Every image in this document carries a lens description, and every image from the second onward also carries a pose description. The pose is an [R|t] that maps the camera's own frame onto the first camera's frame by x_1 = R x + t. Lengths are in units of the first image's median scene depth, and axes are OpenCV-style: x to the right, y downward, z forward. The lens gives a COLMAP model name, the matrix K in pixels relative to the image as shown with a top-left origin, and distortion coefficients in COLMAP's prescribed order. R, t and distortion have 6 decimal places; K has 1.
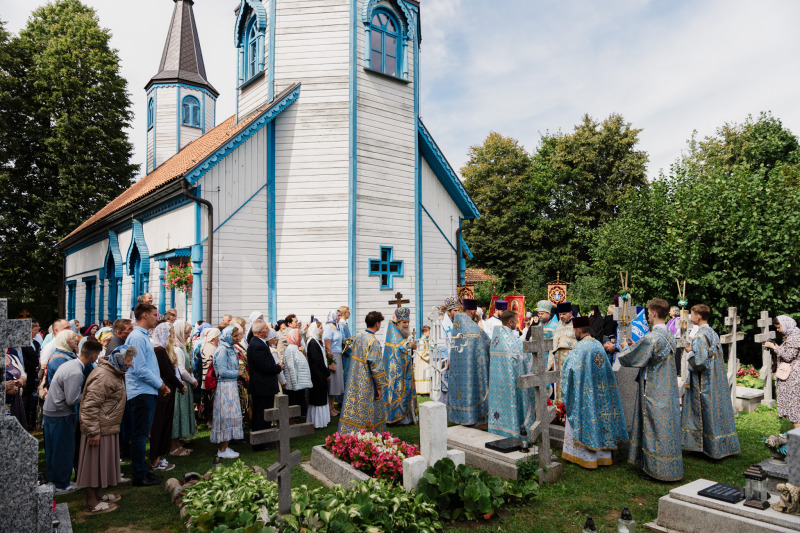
lens RADIAL K [[532.0, 0, 402.8], [0, 532.0, 265.3], [0, 0, 1]] dist [-0.002547, -0.001970]
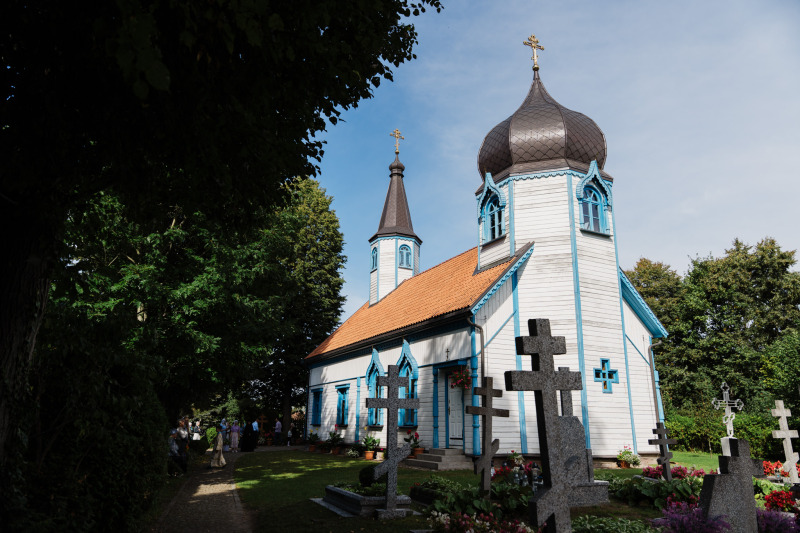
lens RADIAL K [[532.0, 0, 397.2], [0, 532.0, 272.7], [0, 0, 1]] dist [-0.002547, -0.001970]
pose [[0.975027, -0.035253, -0.219270, -0.228693], [-0.012181, 0.977346, -0.211295, 0.039138], [0.221752, 0.208690, 0.952510, -0.391728]]
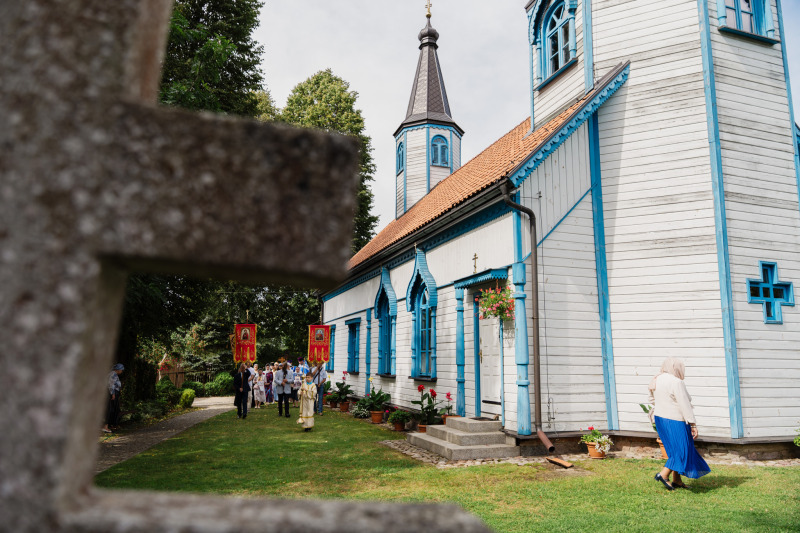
lens RADIAL K [[532.0, 0, 386.1], [0, 532.0, 269.2], [0, 0, 1]] dist [-0.002547, -0.001970]
pose [[0.928230, -0.037751, -0.370087, -0.236333], [-0.002507, 0.994180, -0.107701, 0.050172], [0.371999, 0.100900, 0.922733, 0.156229]]
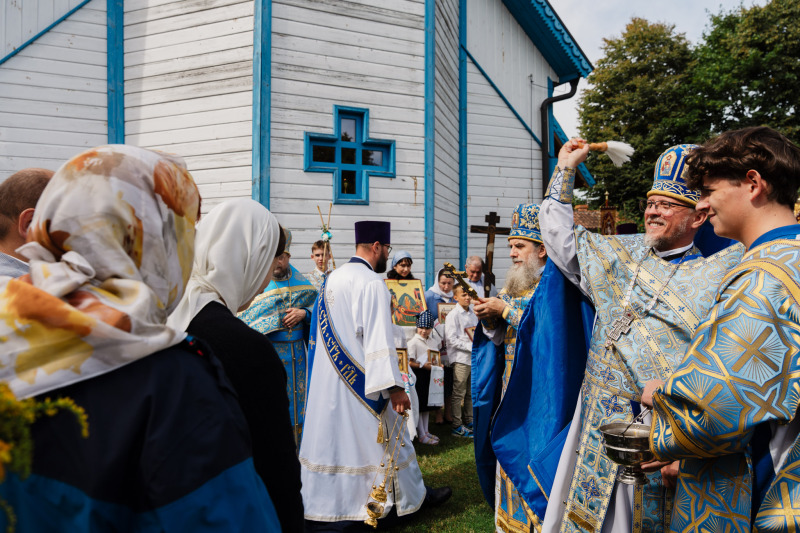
lens RADIAL K [[532.0, 0, 387.5], [0, 532.0, 254.8], [0, 0, 1]] dist [-0.002547, -0.001970]
pose [[0.962449, 0.008770, -0.271321, 0.120500], [0.008019, 0.998124, 0.060705, 0.060866], [0.271344, -0.060601, 0.960573, 0.552314]]
